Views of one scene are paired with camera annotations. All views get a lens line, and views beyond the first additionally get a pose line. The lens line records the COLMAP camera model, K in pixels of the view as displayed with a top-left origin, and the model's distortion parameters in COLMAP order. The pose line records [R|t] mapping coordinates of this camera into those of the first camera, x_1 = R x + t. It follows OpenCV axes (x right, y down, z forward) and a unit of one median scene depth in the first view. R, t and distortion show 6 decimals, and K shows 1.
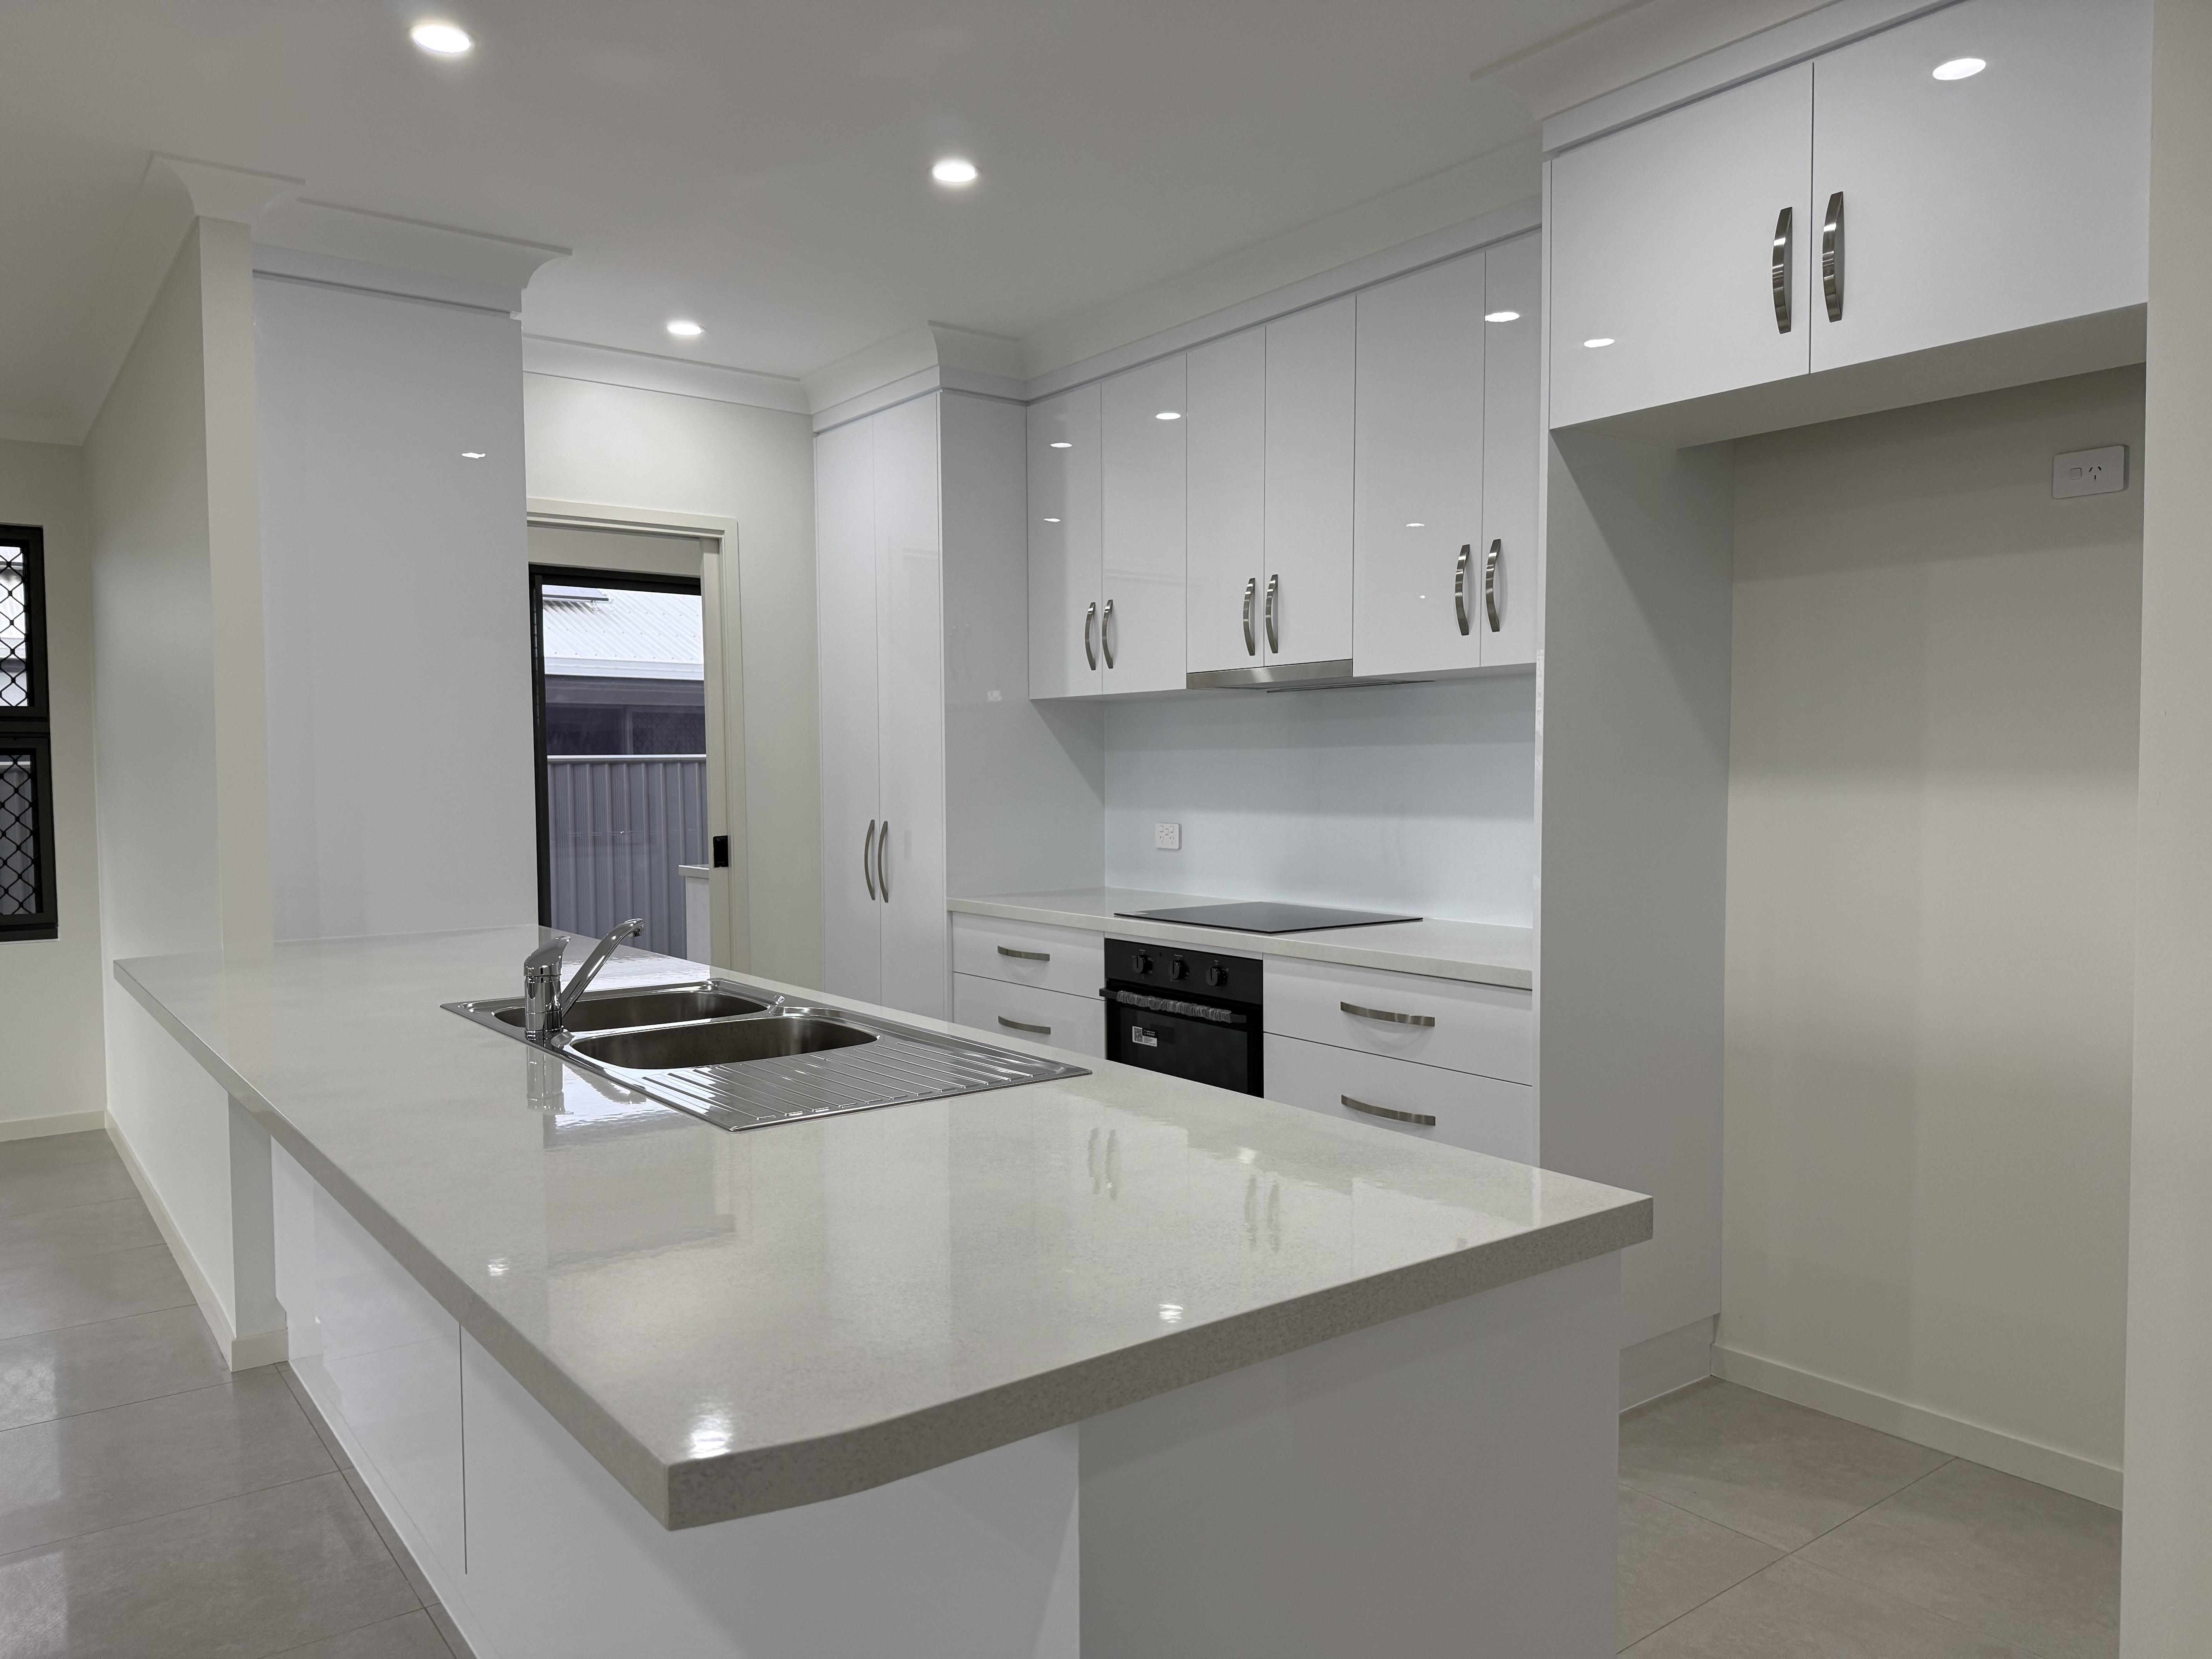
lens RADIAL K [[1565.3, 0, 1106.0], [0, 1565.3, 829.5], [0, 0, 1]] dist [0.117210, -0.172572]
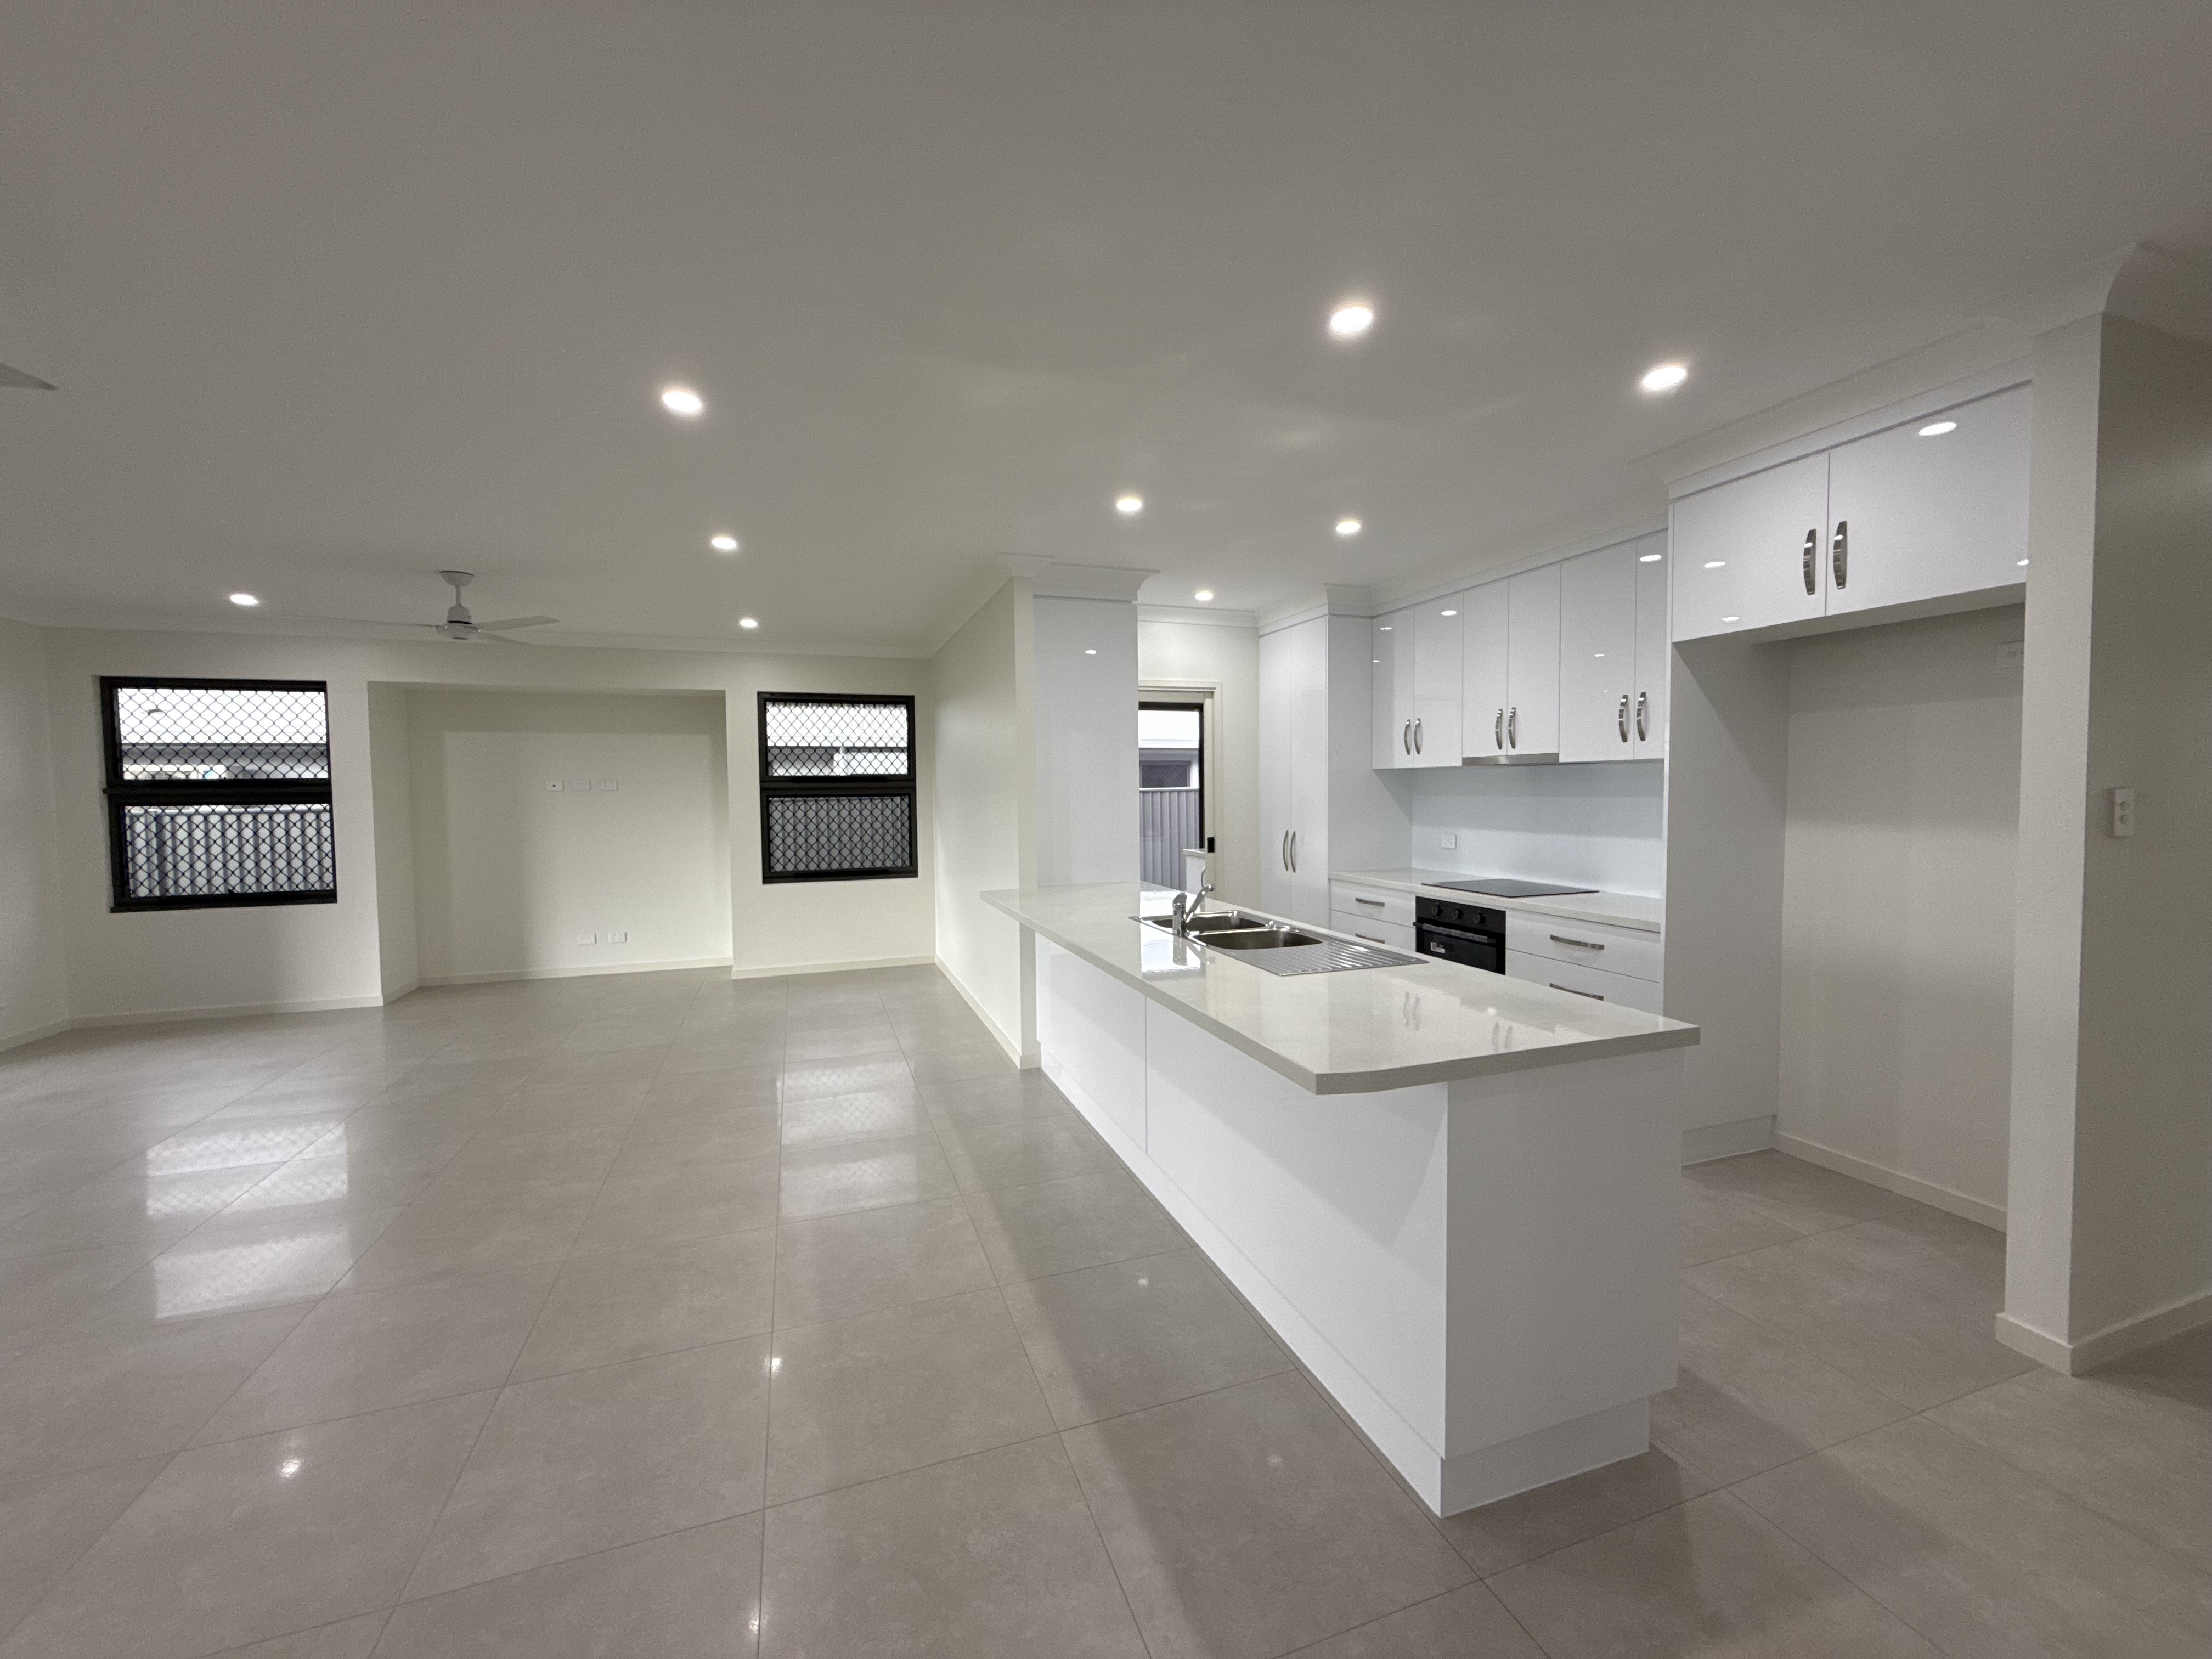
lens RADIAL K [[883.6, 0, 1106.7], [0, 883.6, 826.5], [0, 0, 1]] dist [-0.000010, 0.000161]
pose [[0.950692, 0.009127, -0.310003, -0.028615], [-0.007774, 0.999954, 0.005602, -0.021575], [0.310040, -0.002916, 0.950719, -0.173649]]
